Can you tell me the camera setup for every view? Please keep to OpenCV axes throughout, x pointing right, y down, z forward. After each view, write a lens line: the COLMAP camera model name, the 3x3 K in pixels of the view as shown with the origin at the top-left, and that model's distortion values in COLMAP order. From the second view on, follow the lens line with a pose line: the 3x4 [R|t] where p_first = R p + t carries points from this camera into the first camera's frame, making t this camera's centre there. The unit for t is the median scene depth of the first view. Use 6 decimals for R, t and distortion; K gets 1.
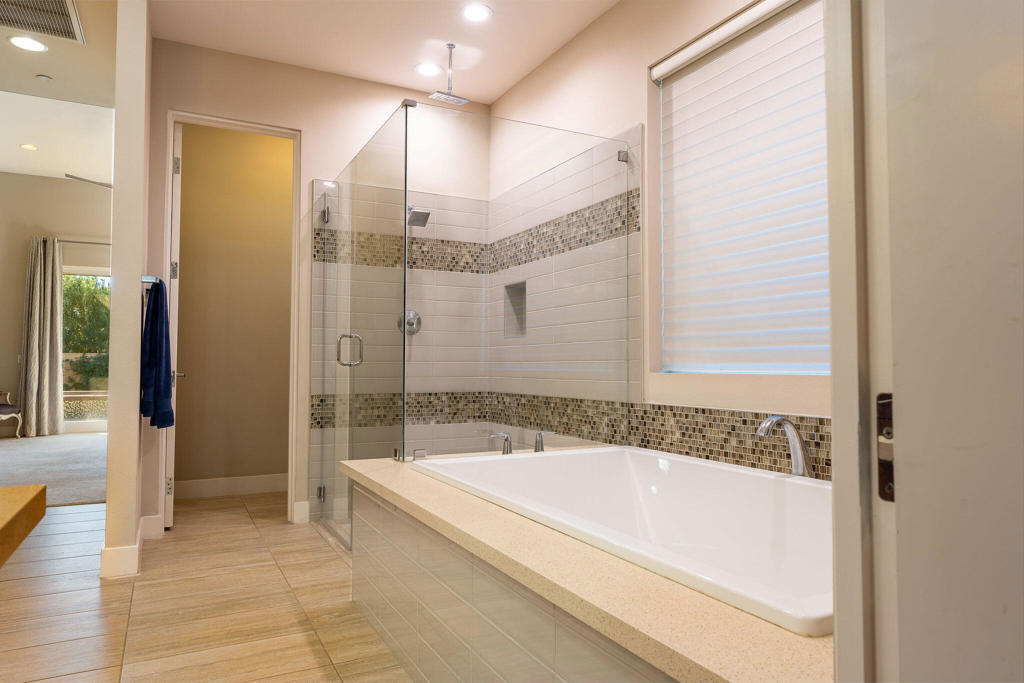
lens RADIAL K [[655.9, 0, 512.0], [0, 655.9, 341.5], [0, 0, 1]] dist [-0.007839, 0.001150]
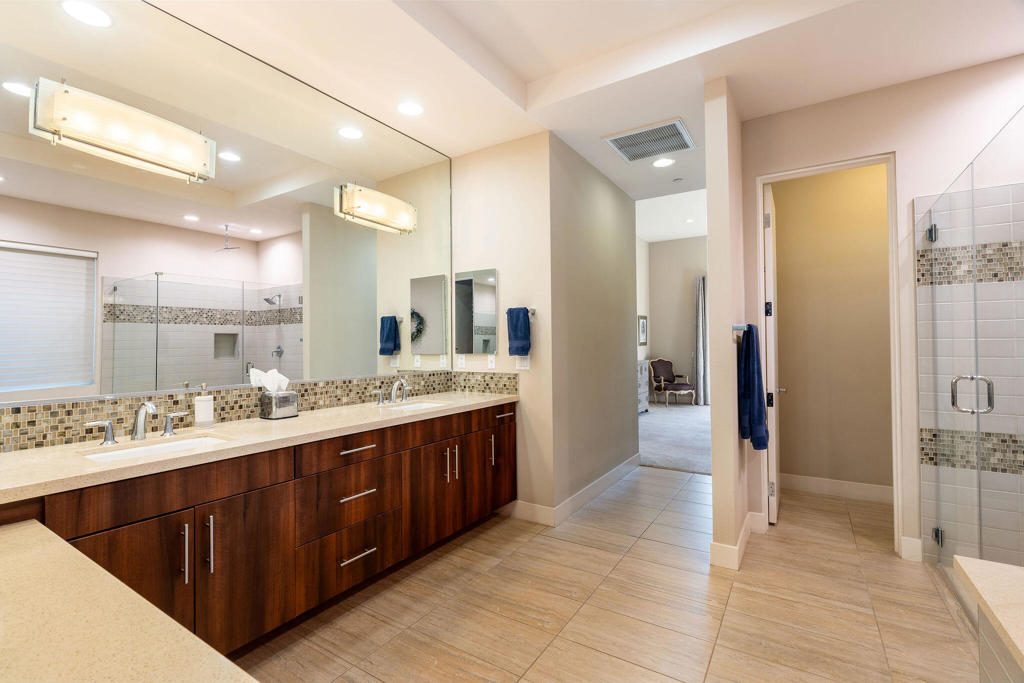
lens RADIAL K [[459.5, 0, 512.0], [0, 459.5, 341.5], [0, 0, 1]] dist [0.000465, -0.000317]
pose [[0.501478, -0.019123, -0.864959, -0.026752], [0.041485, 0.999137, 0.001963, -0.068600], [0.864175, -0.036867, 0.501838, 0.167033]]
